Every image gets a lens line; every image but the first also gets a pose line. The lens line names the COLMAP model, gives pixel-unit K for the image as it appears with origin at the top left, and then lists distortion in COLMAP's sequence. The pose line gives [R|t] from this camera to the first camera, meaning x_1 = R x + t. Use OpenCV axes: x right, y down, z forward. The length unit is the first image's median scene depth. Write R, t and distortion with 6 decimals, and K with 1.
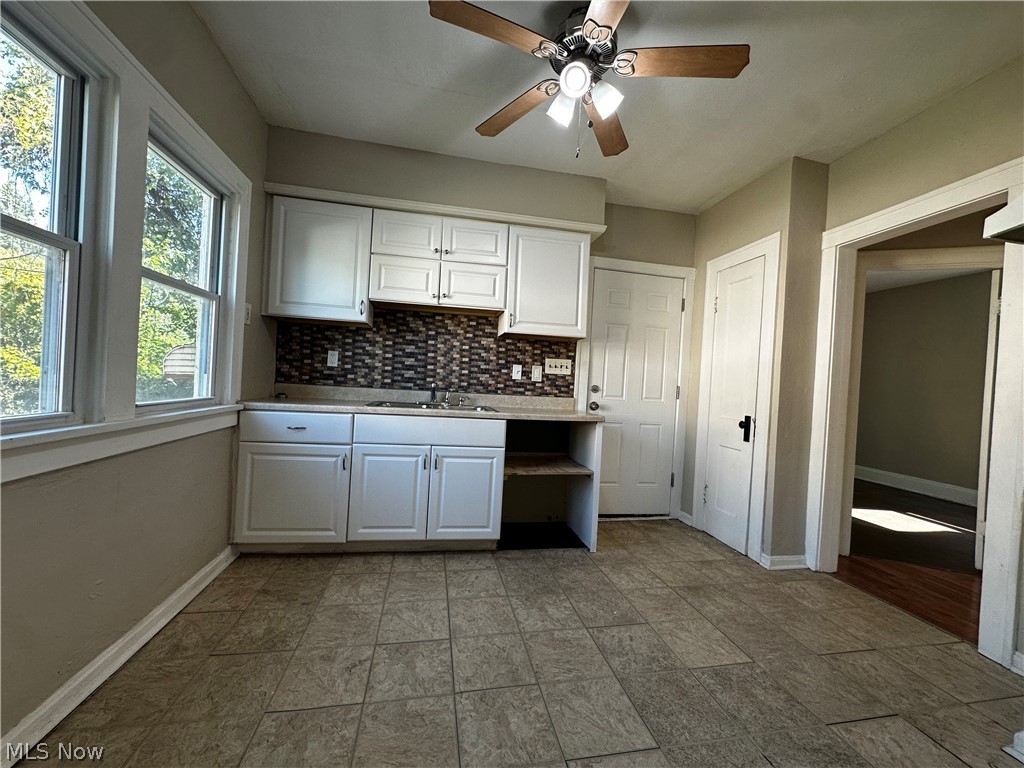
lens RADIAL K [[410.9, 0, 510.7], [0, 410.9, 385.0], [0, 0, 1]] dist [-0.003991, 0.000524]
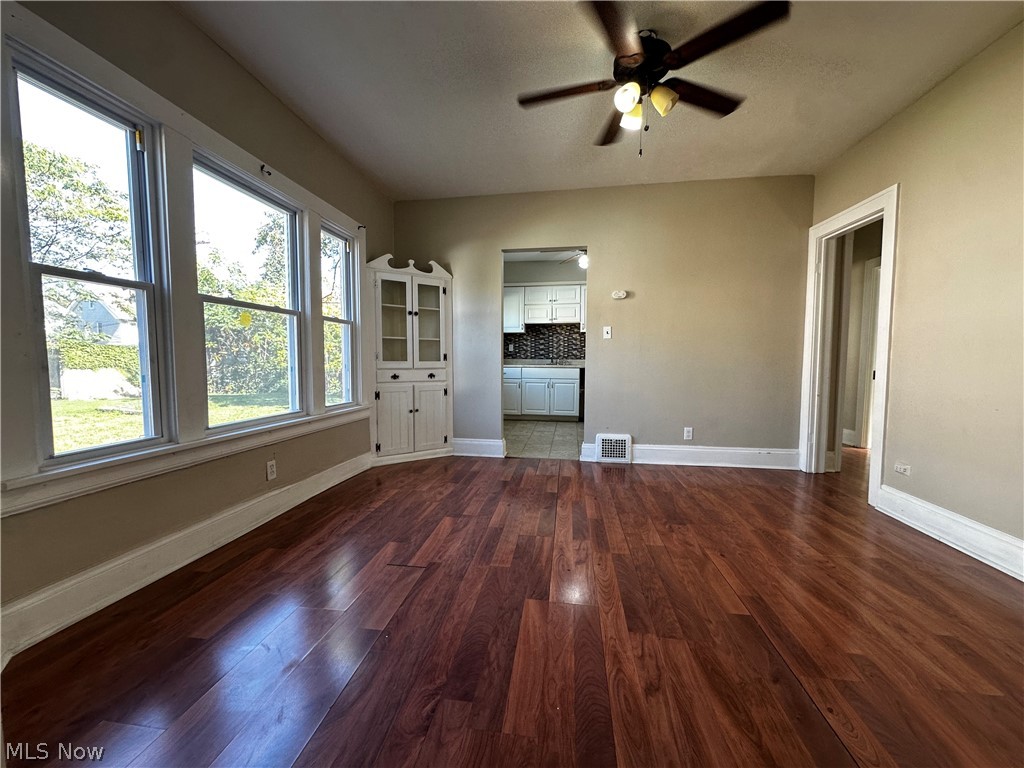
lens RADIAL K [[410.9, 0, 510.7], [0, 410.9, 385.0], [0, 0, 1]] dist [-0.003991, 0.000524]
pose [[0.941386, -0.025758, -0.336348, 0.374219], [0.043044, 0.998102, 0.044038, 0.049033], [0.334575, -0.055934, 0.940708, -1.291441]]
